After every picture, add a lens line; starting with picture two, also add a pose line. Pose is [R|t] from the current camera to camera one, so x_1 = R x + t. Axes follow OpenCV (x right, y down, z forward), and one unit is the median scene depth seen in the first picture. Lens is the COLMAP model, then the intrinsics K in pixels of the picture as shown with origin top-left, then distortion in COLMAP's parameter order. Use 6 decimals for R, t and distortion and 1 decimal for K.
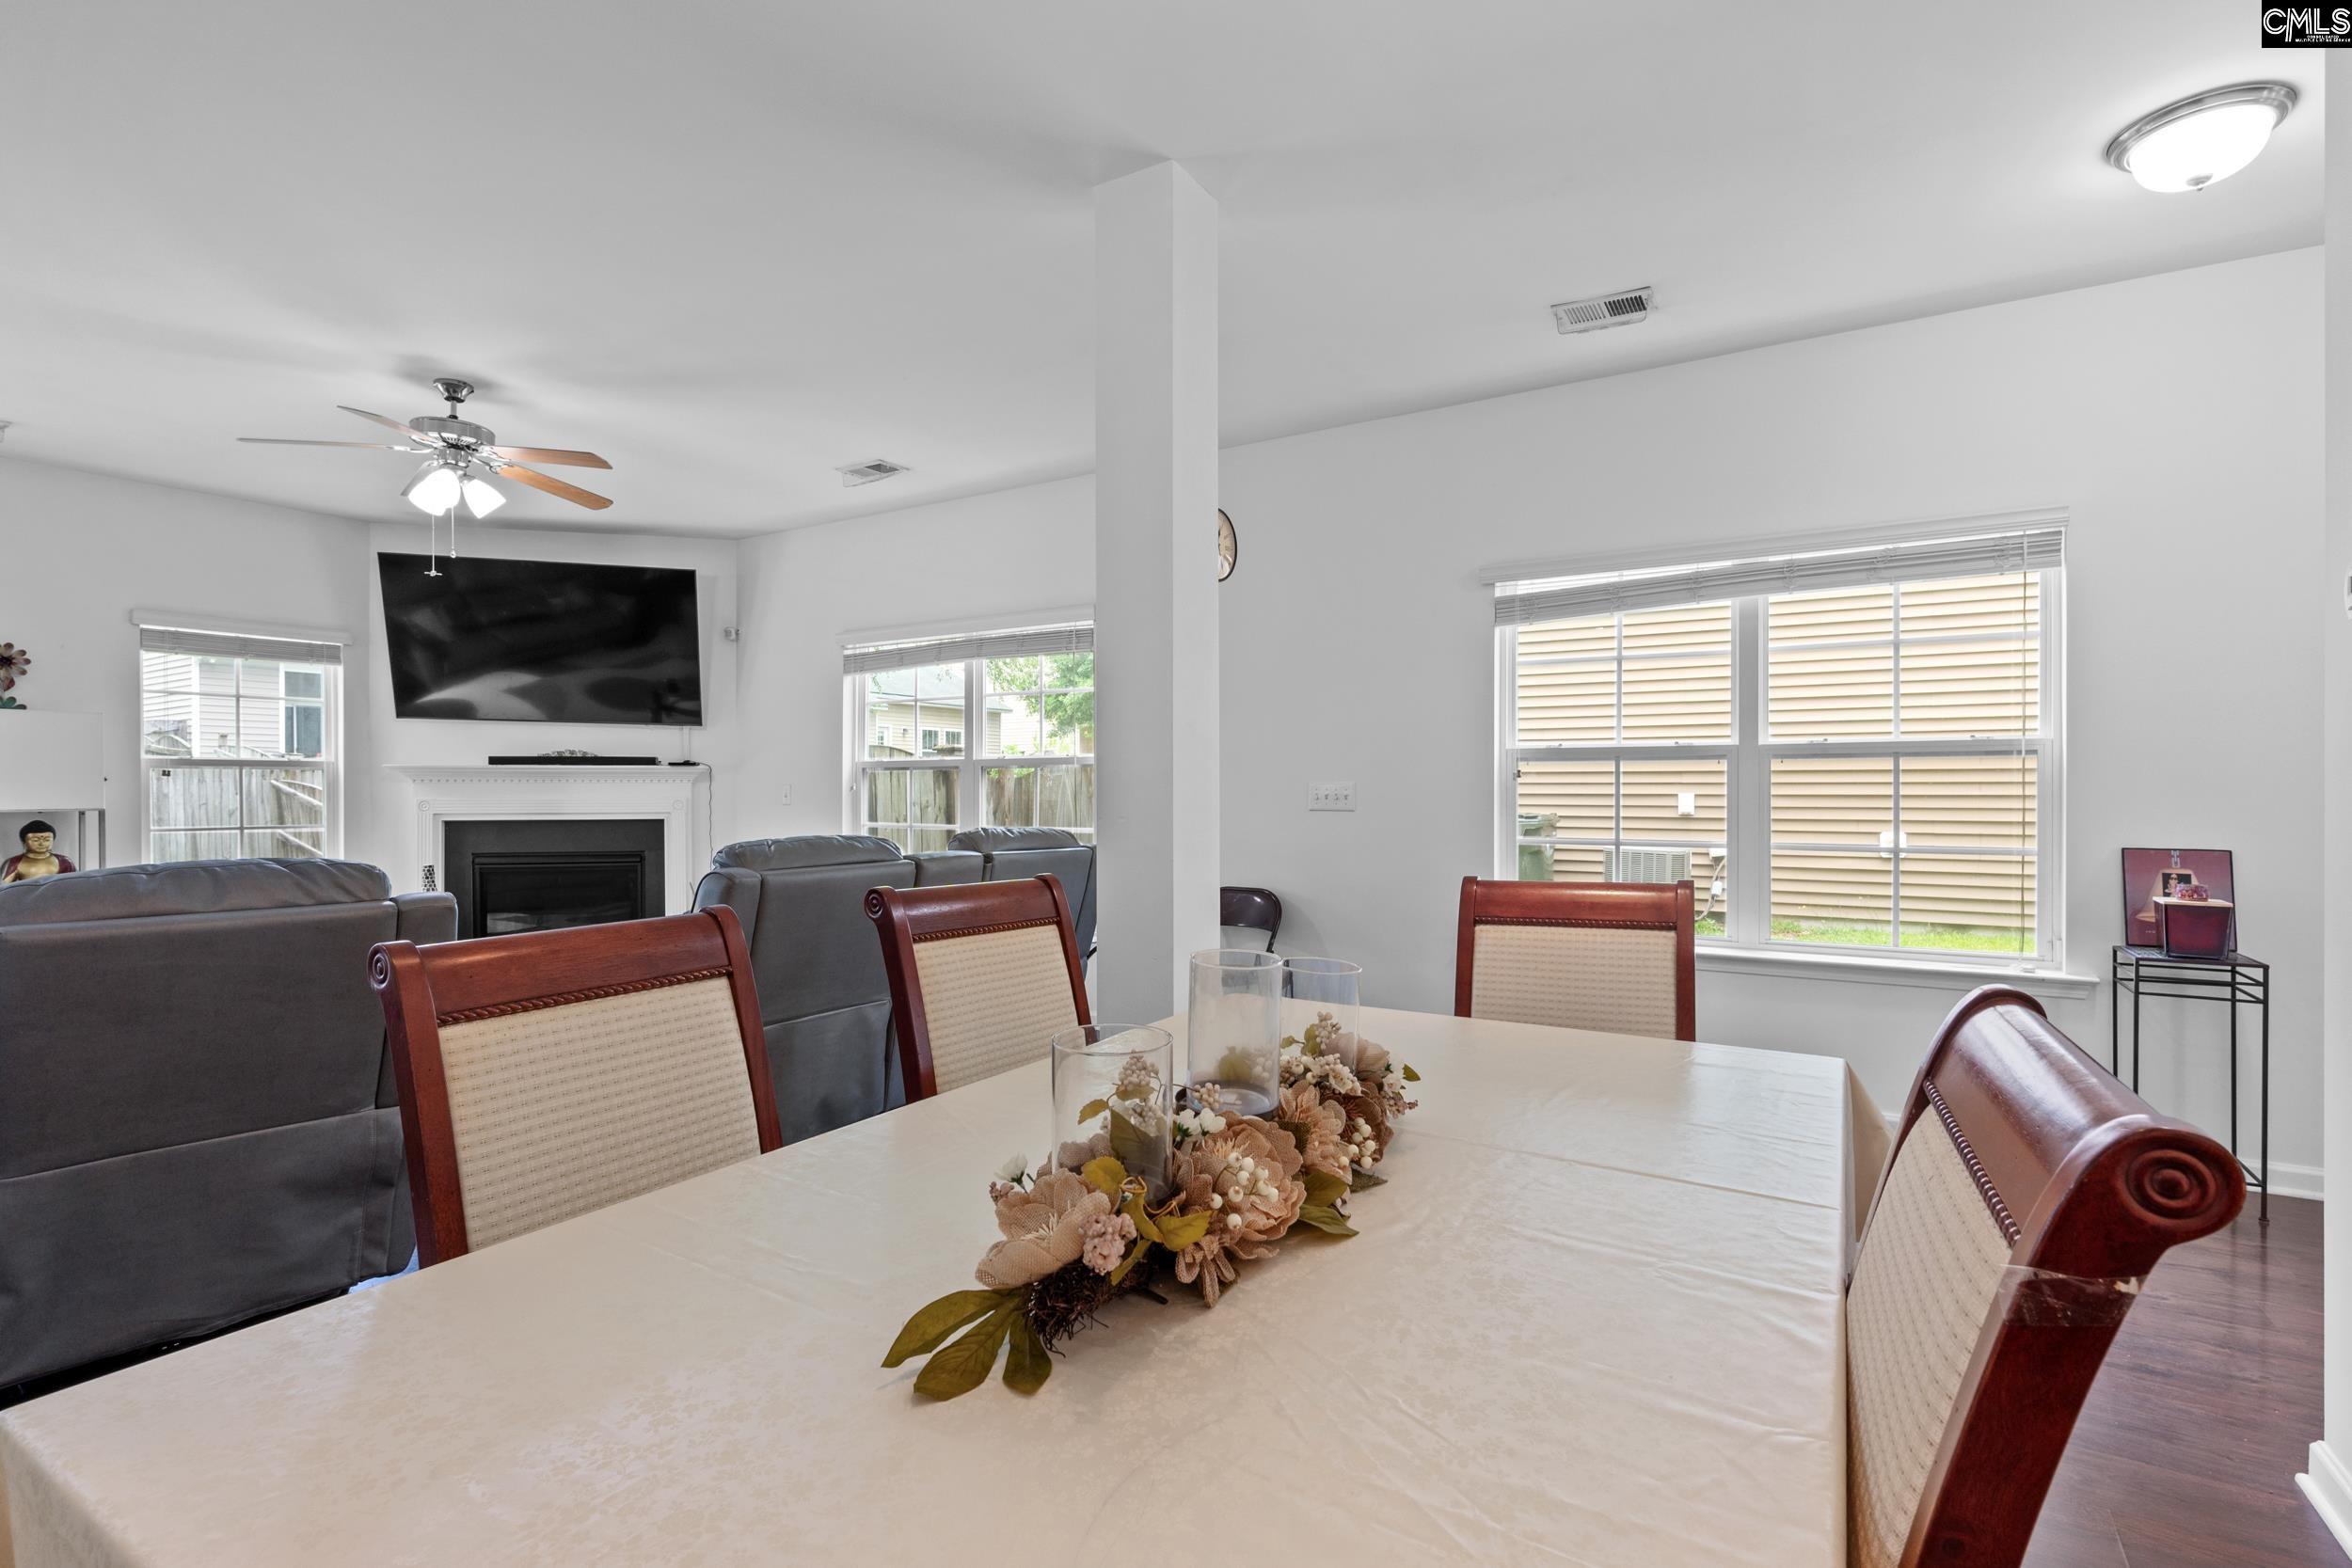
lens RADIAL K [[1086.5, 0, 1163.9], [0, 1086.5, 782.5], [0, 0, 1]] dist [-0.009344, 0.000145]
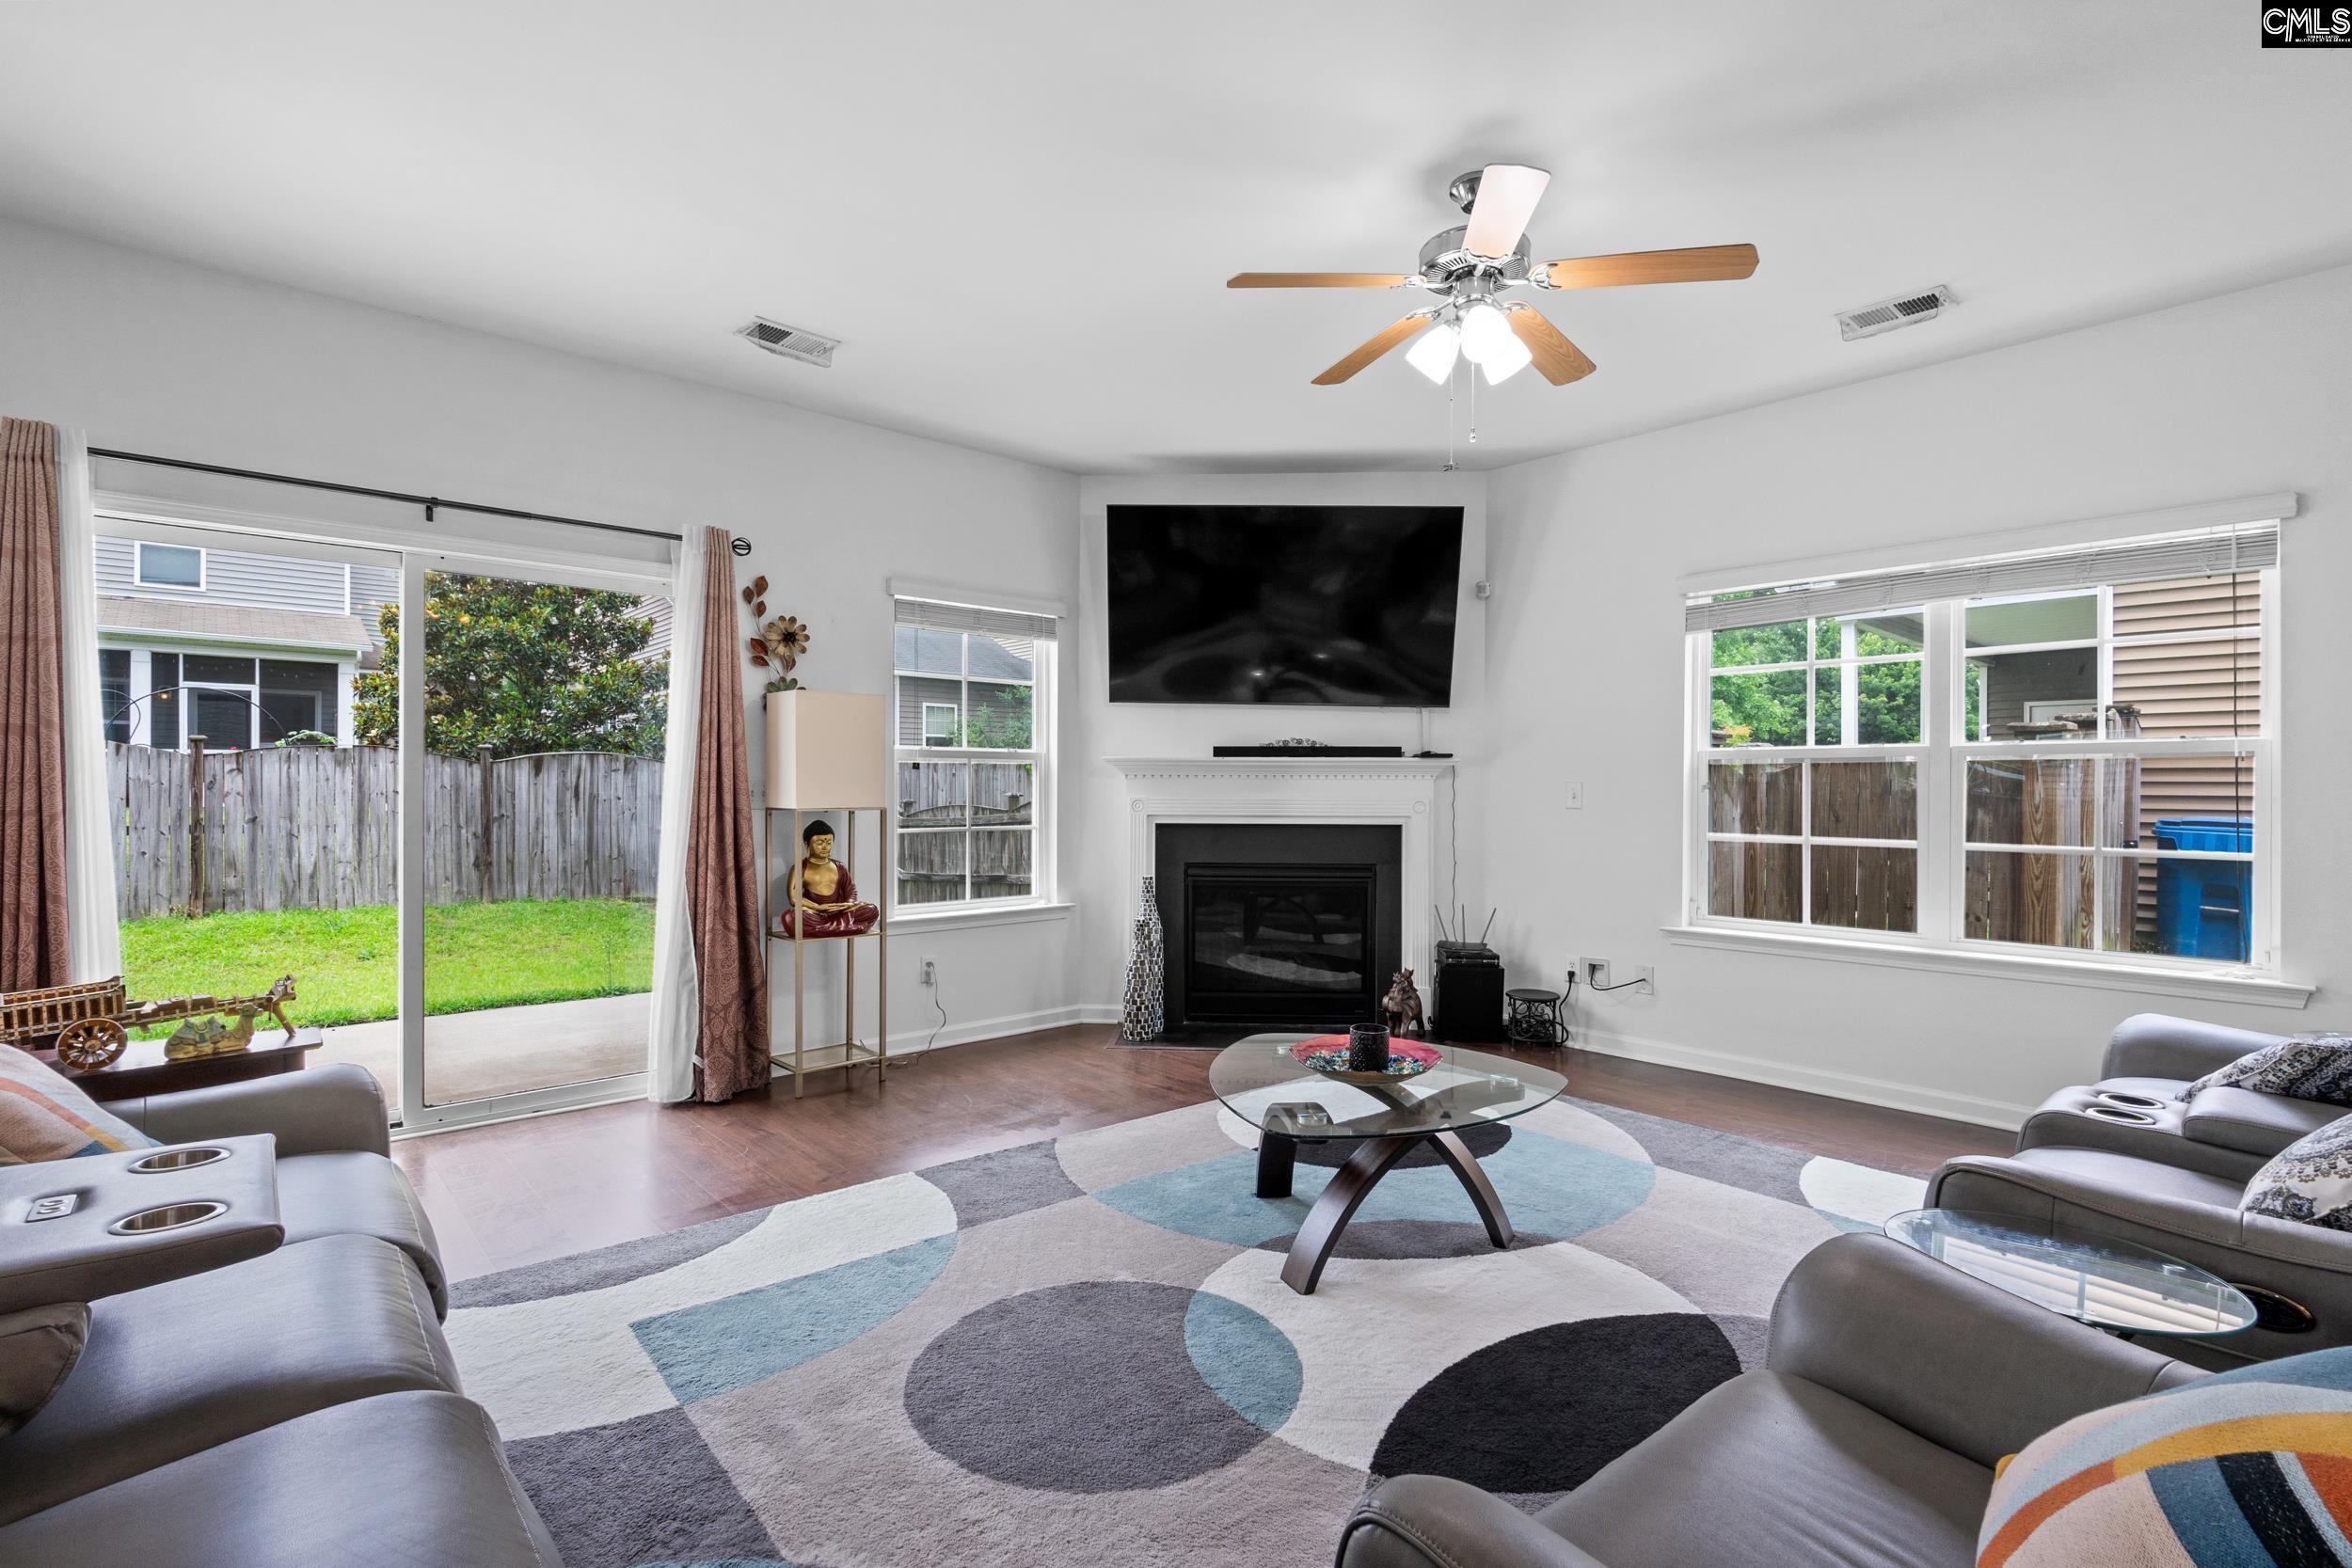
lens RADIAL K [[1086.5, 0, 1163.9], [0, 1086.5, 782.5], [0, 0, 1]] dist [-0.009344, 0.000145]
pose [[0.956171, 0.004476, -0.292776, -0.415928], [-0.003859, 0.999989, 0.002685, 0.001243], [0.292785, -0.001437, 0.956177, 0.193673]]
